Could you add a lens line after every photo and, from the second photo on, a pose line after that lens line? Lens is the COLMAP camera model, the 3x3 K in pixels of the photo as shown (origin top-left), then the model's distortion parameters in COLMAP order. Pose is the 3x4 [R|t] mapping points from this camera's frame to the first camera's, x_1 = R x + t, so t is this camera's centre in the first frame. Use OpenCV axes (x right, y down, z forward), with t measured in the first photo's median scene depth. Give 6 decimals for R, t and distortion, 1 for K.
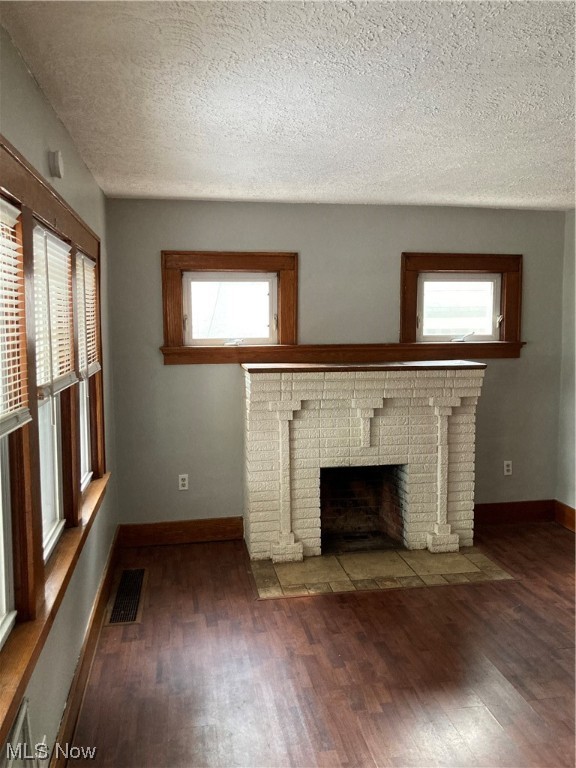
lens RADIAL K [[631.6, 0, 282.8], [0, 631.6, 382.1], [0, 0, 1]] dist [0.032945, -0.038628]
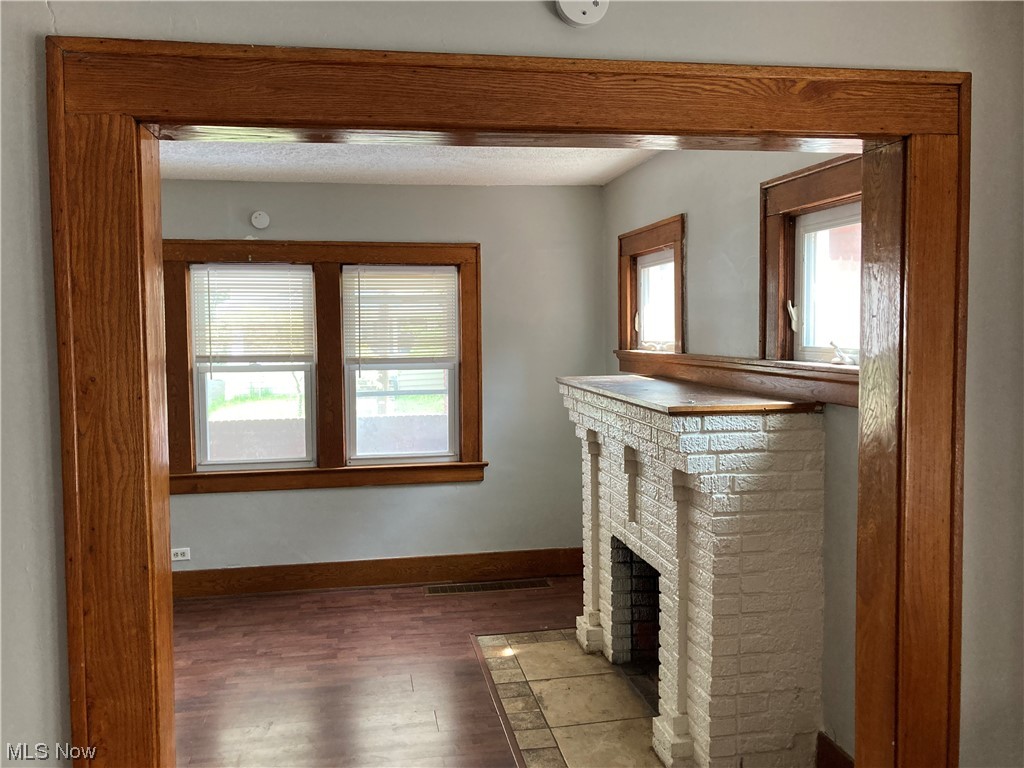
lens RADIAL K [[842.1, 0, 504.9], [0, 842.1, 383.3], [0, 0, 1]] dist [0.032945, -0.038628]
pose [[0.009586, 0.084798, -0.996352, 1.049815], [-0.073910, 0.993732, 0.083864, -0.106786], [0.997219, 0.072837, 0.015794, 0.939353]]
